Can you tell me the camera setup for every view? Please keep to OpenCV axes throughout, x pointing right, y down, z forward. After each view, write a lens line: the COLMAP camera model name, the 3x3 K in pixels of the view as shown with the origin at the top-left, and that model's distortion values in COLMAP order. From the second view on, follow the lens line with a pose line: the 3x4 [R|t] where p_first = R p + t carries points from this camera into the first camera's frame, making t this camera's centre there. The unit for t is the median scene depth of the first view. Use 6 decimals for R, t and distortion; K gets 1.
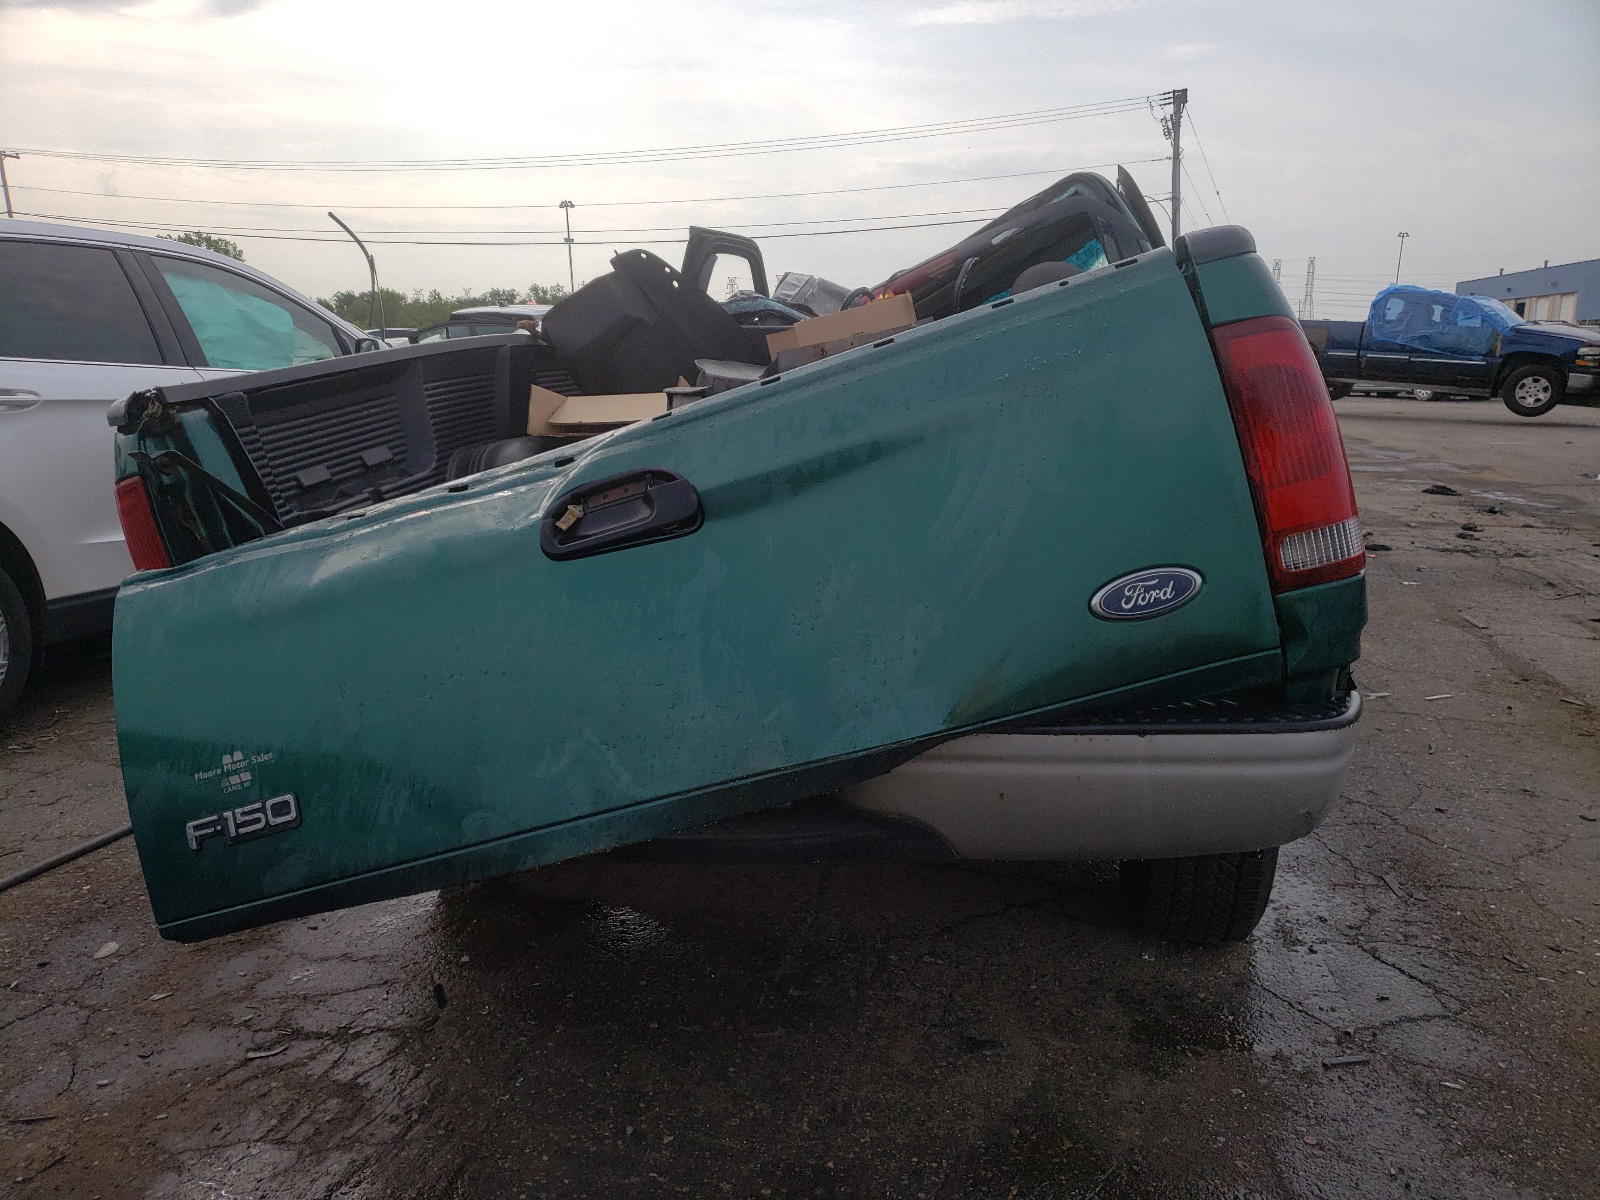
lens RADIAL K [[1220.8, 0, 808.4], [0, 1220.8, 598.7], [0, 0, 1]] dist [0.004886, -0.006567]
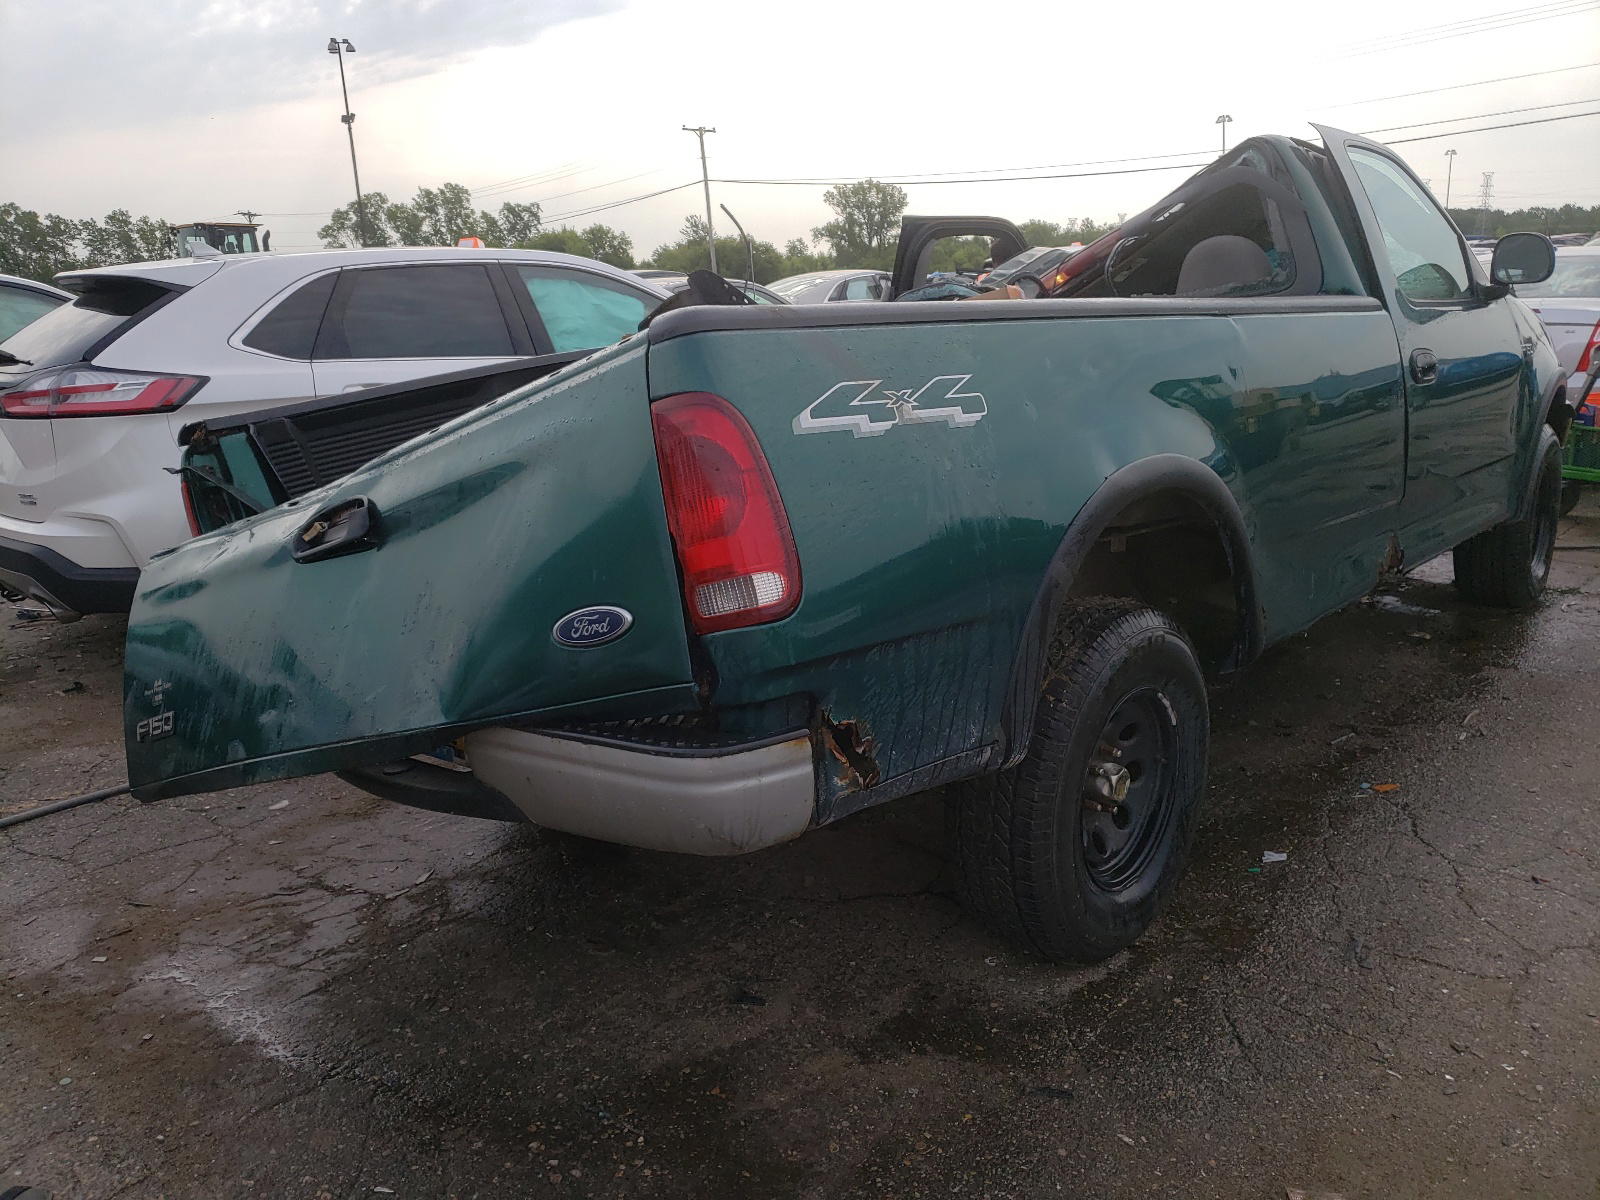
lens RADIAL K [[1220.8, 0, 808.4], [0, 1220.8, 598.7], [0, 0, 1]] dist [0.004886, -0.006567]
pose [[0.890572, 0.071729, -0.449152, 0.908017], [-0.048759, 0.996852, 0.062516, -0.104899], [0.452222, -0.033775, 0.891266, 0.042420]]
